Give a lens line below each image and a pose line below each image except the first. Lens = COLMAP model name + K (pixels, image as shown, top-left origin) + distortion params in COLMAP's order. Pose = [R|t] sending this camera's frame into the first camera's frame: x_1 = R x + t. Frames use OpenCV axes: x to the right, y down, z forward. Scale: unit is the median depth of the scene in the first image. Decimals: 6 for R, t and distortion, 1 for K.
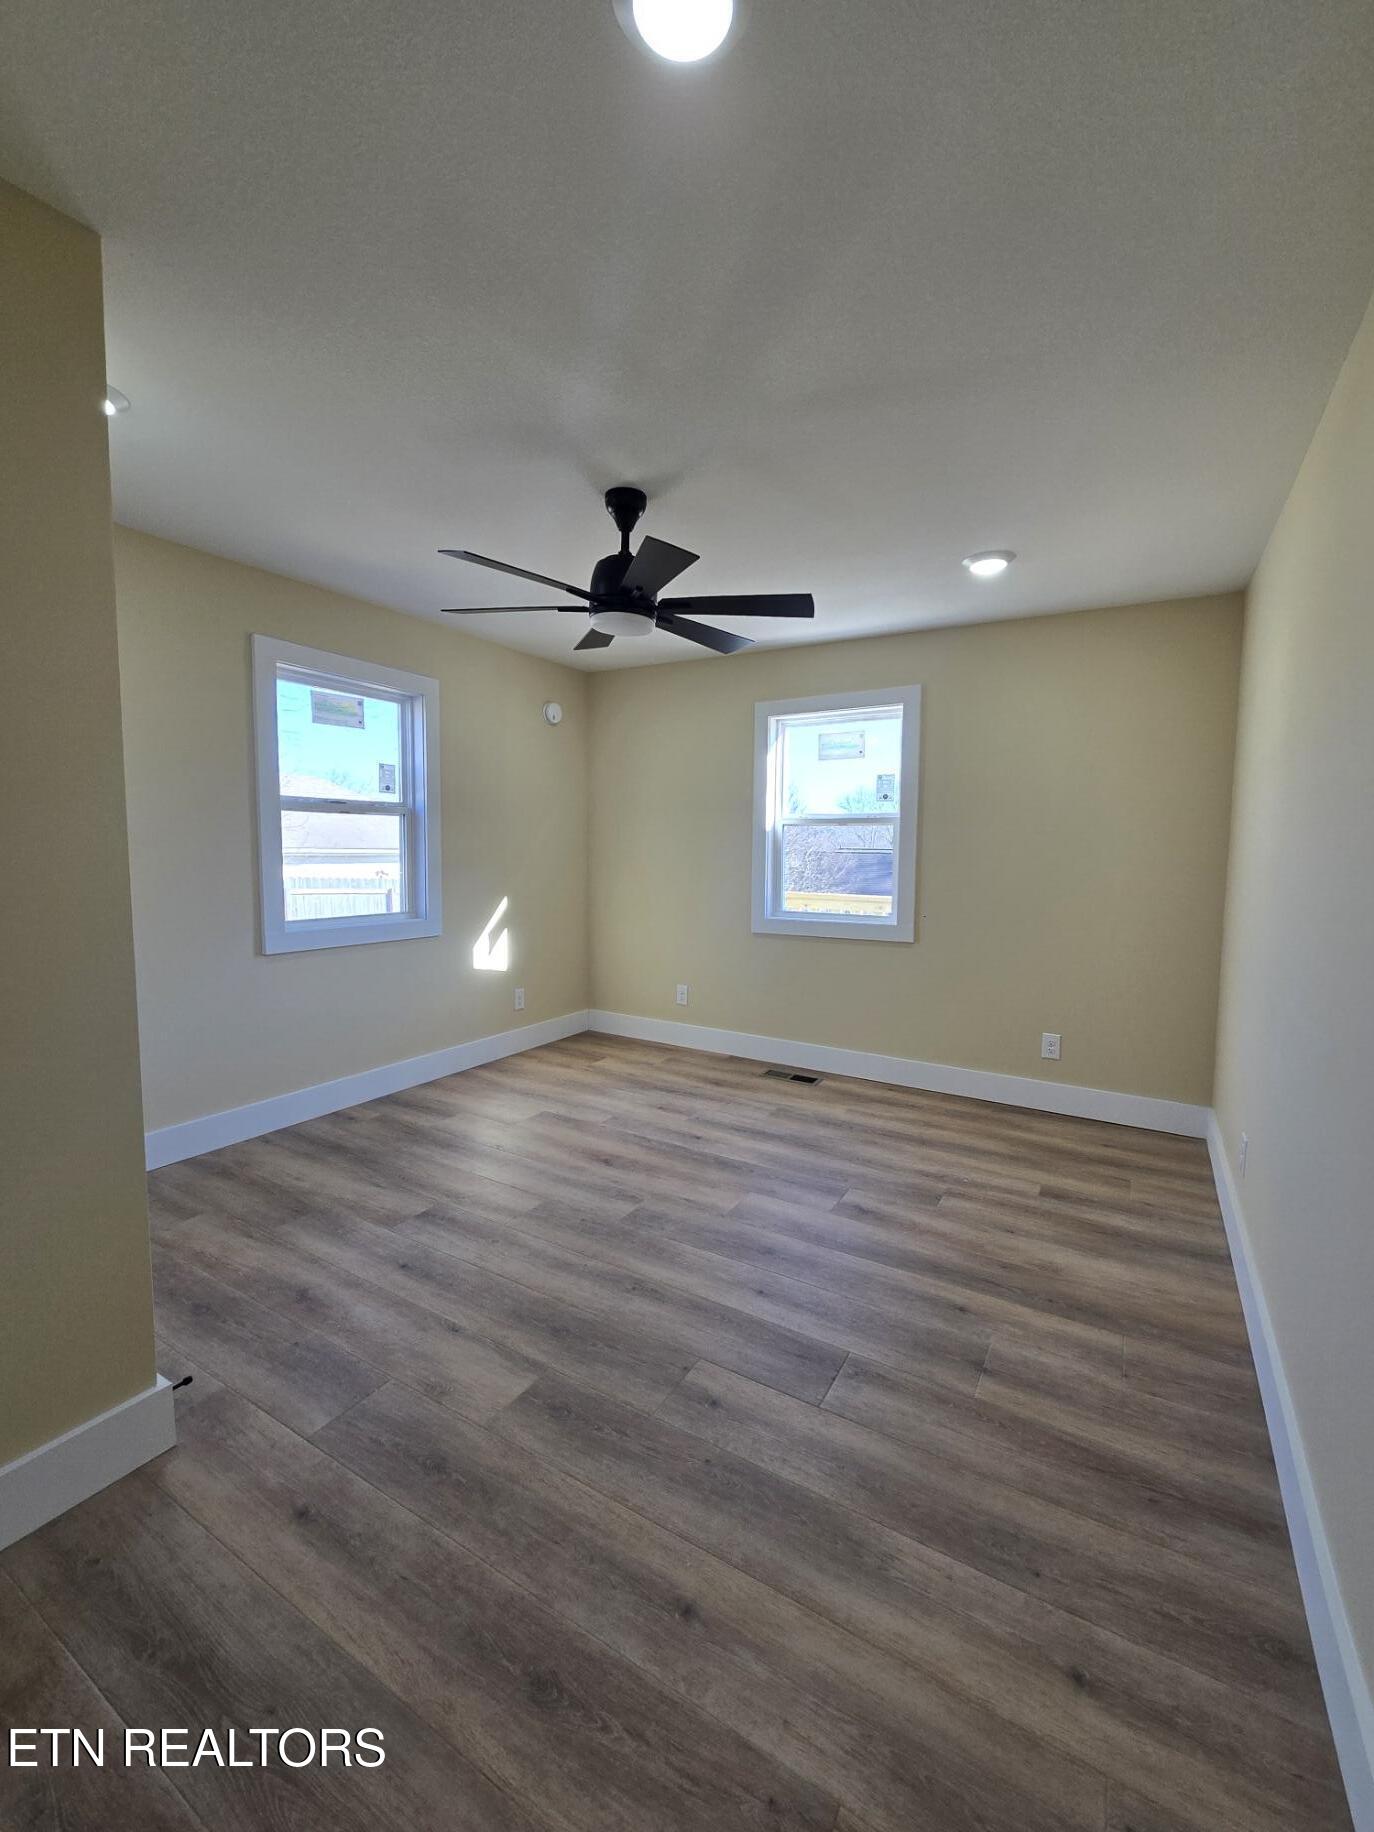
lens RADIAL K [[755.2, 0, 687.0], [0, 755.2, 916.0], [0, 0, 1]] dist [0.000944, 0.000217]
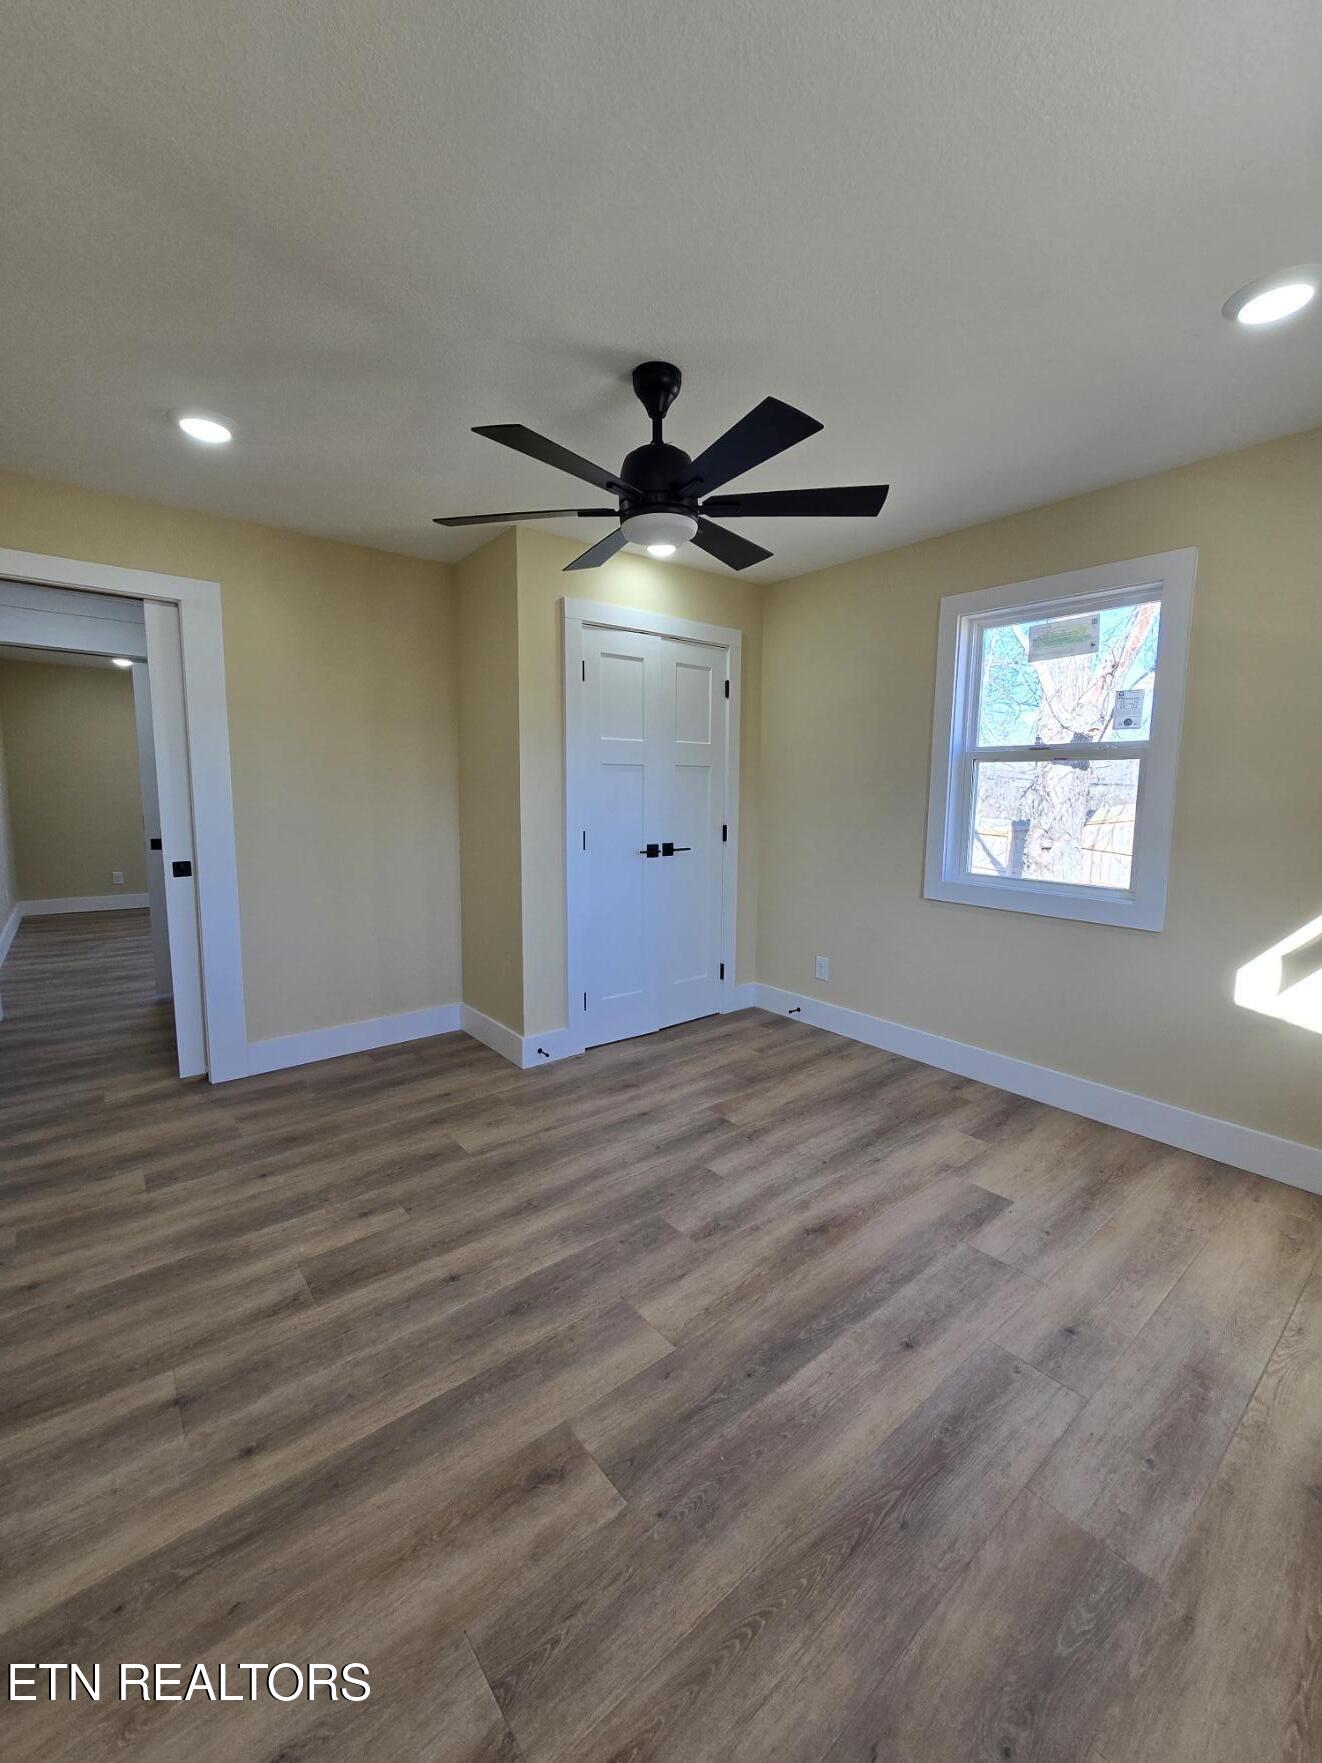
lens RADIAL K [[706.4, 0, 661.0], [0, 706.4, 881.5], [0, 0, 1]] dist [-0.001979, -0.000140]
pose [[-0.332871, 0.109432, -0.936601, 0.639690], [-0.102457, 0.983166, 0.151286, -0.108086], [0.937390, 0.146320, -0.316056, 1.204933]]
